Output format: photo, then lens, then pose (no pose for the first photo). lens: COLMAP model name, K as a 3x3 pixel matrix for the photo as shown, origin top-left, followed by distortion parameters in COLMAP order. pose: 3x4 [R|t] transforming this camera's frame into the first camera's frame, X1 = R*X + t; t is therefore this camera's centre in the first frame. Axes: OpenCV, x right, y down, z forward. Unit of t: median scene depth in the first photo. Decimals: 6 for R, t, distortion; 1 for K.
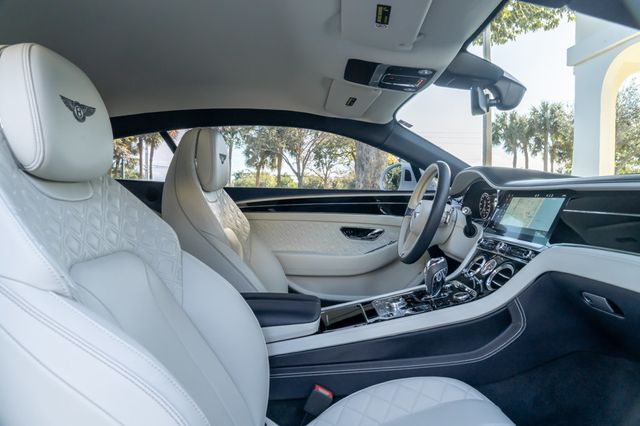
lens RADIAL K [[434.2, 0, 320.0], [0, 434.2, 213.0], [0, 0, 1]] dist [-0.016293, 0.003474]
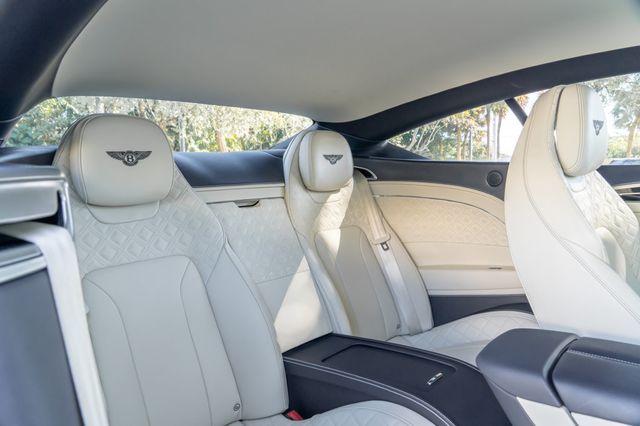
lens RADIAL K [[434.2, 0, 320.0], [0, 434.2, 213.0], [0, 0, 1]] dist [-0.016293, 0.003474]
pose [[0.724157, 0.040728, -0.688431, -0.055583], [0.004806, 0.997932, 0.064094, -0.029235], [0.689618, -0.049722, 0.722464, 0.166593]]
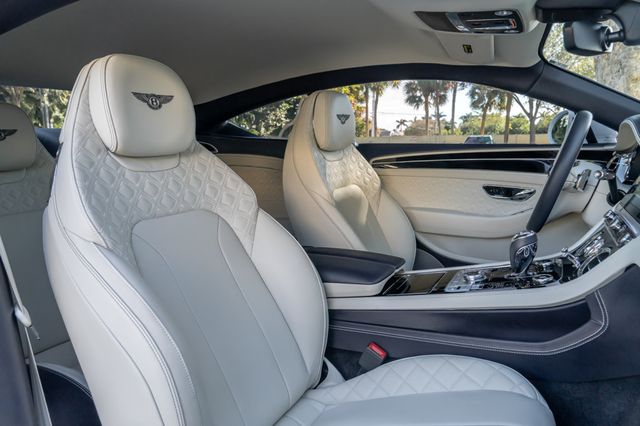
lens RADIAL K [[434.2, 0, 320.0], [0, 434.2, 213.0], [0, 0, 1]] dist [-0.016293, 0.003474]
pose [[0.873878, 0.060298, -0.482392, 0.193873], [0.000846, 0.992088, 0.125542, -0.025324], [0.486145, -0.110117, 0.866912, 0.032864]]
